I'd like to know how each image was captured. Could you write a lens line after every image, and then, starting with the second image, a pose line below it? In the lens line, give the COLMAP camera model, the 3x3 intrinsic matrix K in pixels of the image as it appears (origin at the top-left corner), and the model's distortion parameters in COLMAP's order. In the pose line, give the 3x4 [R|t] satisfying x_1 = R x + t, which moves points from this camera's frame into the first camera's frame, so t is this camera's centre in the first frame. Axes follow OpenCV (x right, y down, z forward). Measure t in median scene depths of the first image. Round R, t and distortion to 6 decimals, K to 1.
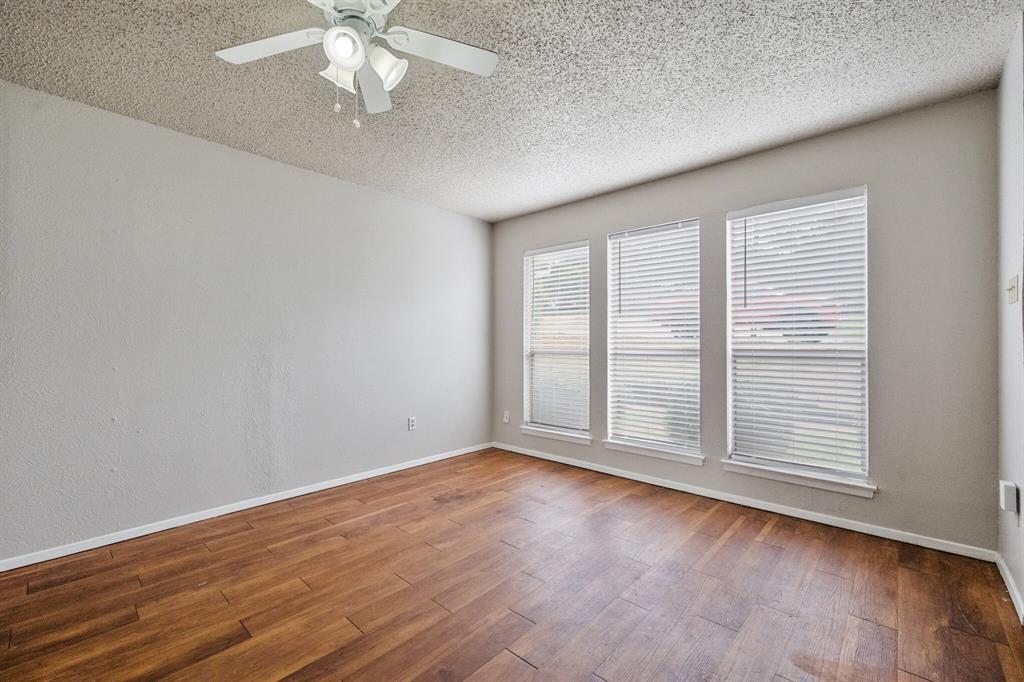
lens RADIAL K [[439.3, 0, 511.3], [0, 439.3, 337.6], [0, 0, 1]] dist [0.011713, -0.000628]
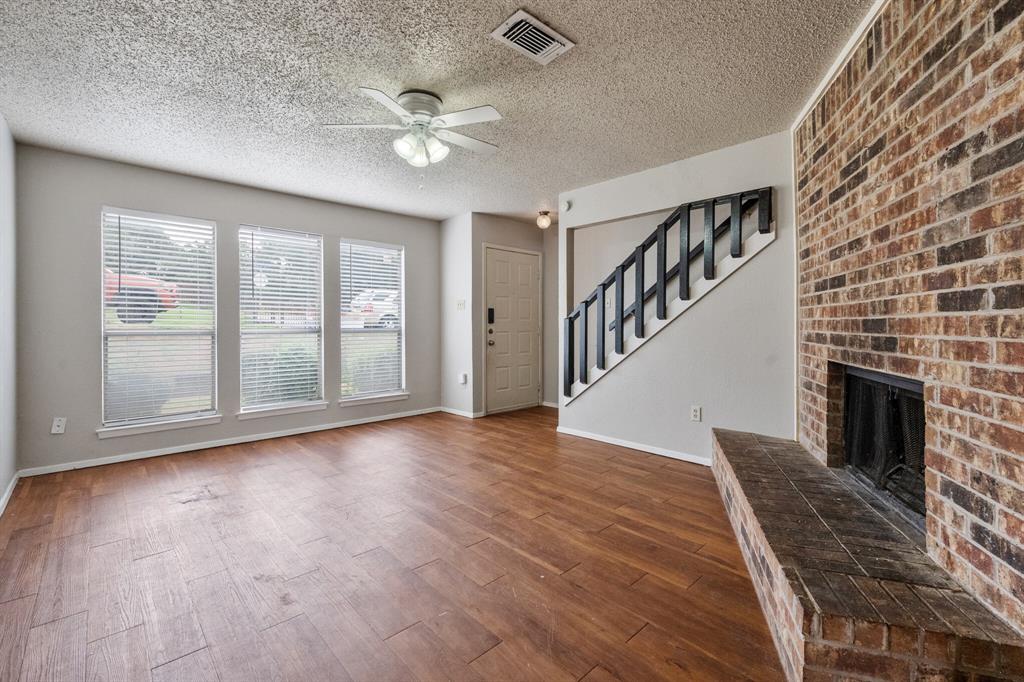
lens RADIAL K [[439.3, 0, 504.3], [0, 439.3, 333.9], [0, 0, 1]] dist [0.011713, -0.000628]
pose [[0.082336, -0.016383, 0.996470, -1.122111], [-0.002527, 0.999858, 0.016647, 0.025821], [-0.996601, -0.003888, 0.082283, 0.350443]]
